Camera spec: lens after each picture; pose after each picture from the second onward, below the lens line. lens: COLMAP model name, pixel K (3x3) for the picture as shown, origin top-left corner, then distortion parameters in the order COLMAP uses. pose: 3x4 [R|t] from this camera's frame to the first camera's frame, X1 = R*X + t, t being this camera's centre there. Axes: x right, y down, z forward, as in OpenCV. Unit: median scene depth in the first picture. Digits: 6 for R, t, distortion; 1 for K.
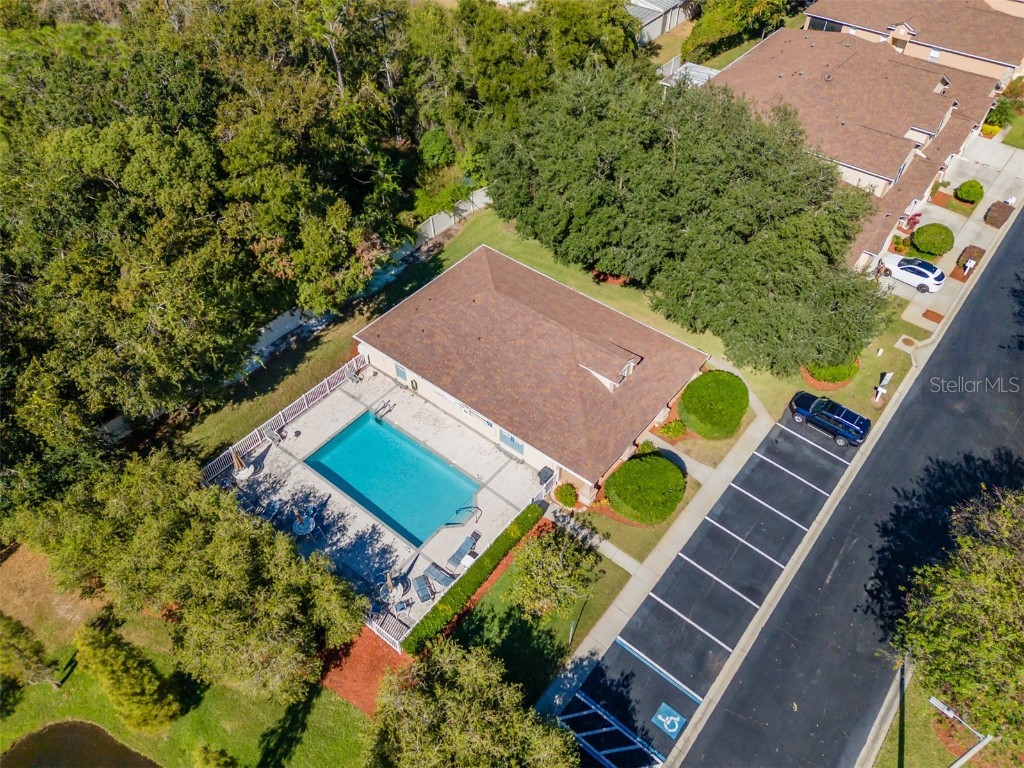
lens RADIAL K [[747.7, 0, 518.6], [0, 747.7, 382.1], [0, 0, 1]] dist [0.090360, -0.090011]
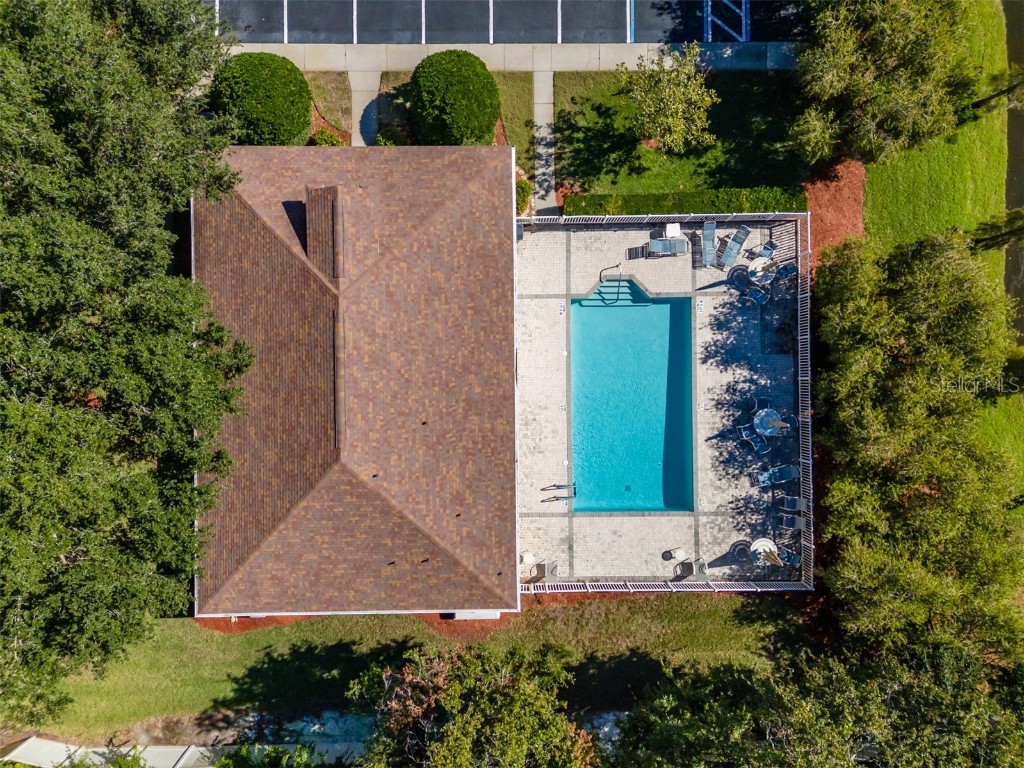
lens RADIAL K [[747.7, 0, 506.5], [0, 747.7, 388.0], [0, 0, 1]] dist [0.090360, -0.090011]
pose [[-0.630947, -0.775760, -0.010103, -0.074535], [0.552893, -0.458742, 0.695604, -0.486289], [-0.544256, 0.433304, 0.718354, 0.553223]]
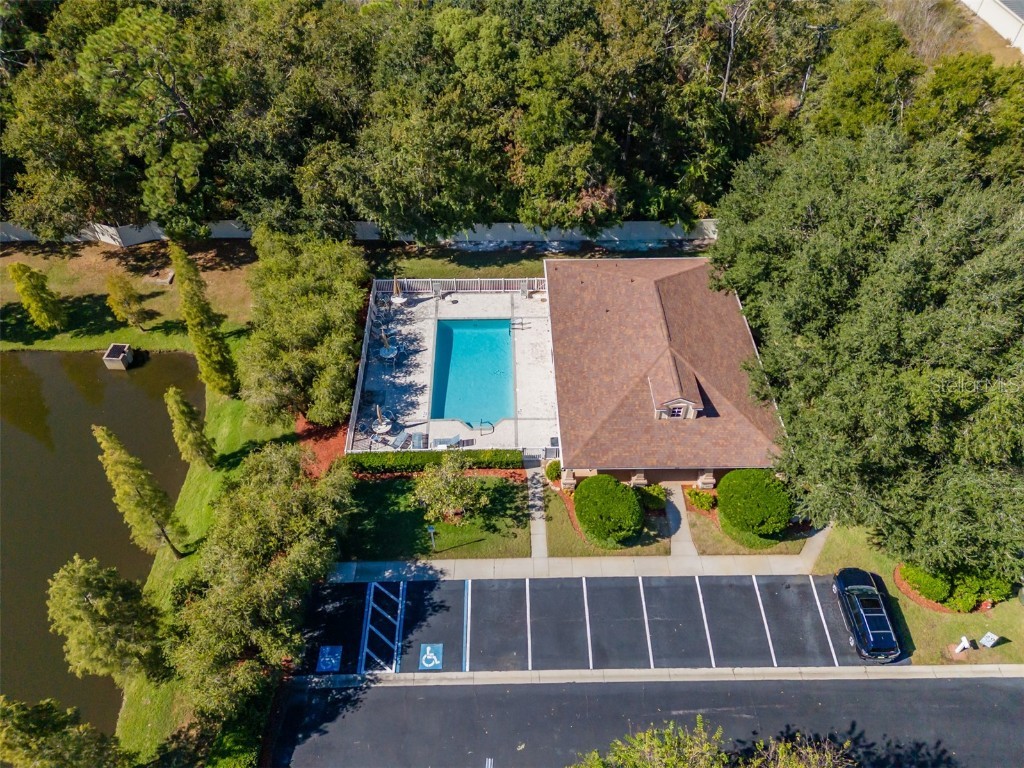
lens RADIAL K [[747.7, 0, 514.6], [0, 747.7, 387.1], [0, 0, 1]] dist [0.090360, -0.090011]
pose [[0.640911, 0.553334, -0.532030, 0.522563], [-0.554098, 0.813151, 0.178216, -0.094250], [0.531233, 0.180576, 0.827758, 0.101102]]
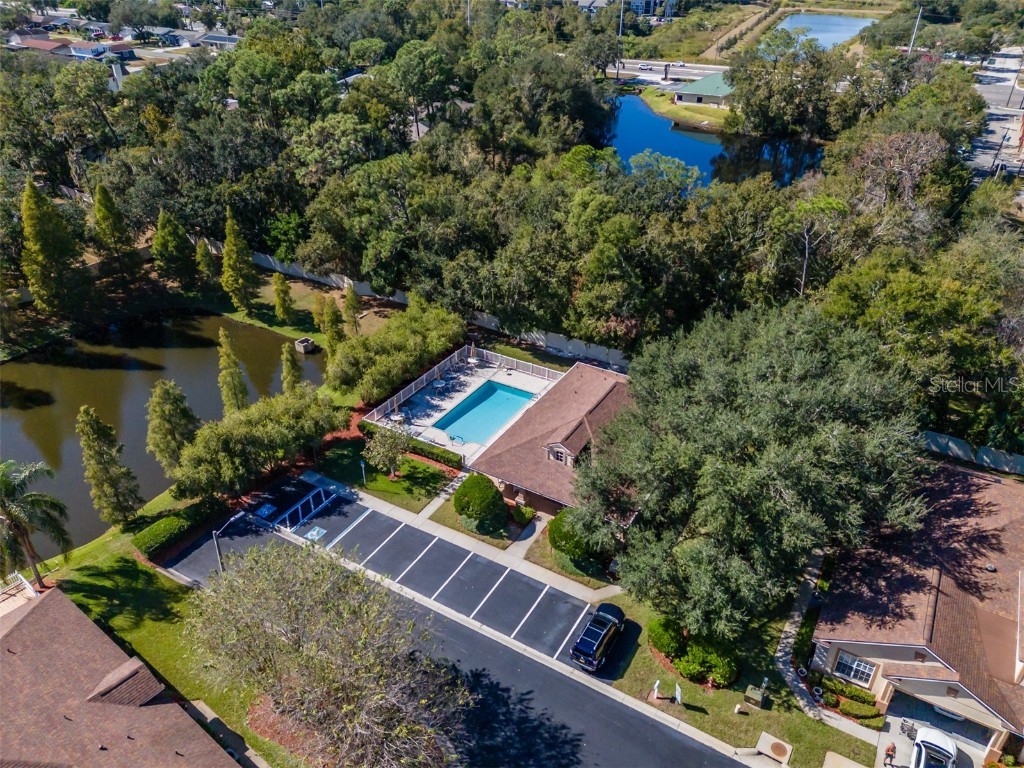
lens RADIAL K [[747.7, 0, 514.0], [0, 747.7, 384.8], [0, 0, 1]] dist [0.090360, -0.090011]
pose [[0.141236, 0.496787, -0.856303, 1.184822], [-0.722514, 0.643047, 0.253896, -0.360037], [0.676776, 0.582832, 0.449757, 0.339726]]
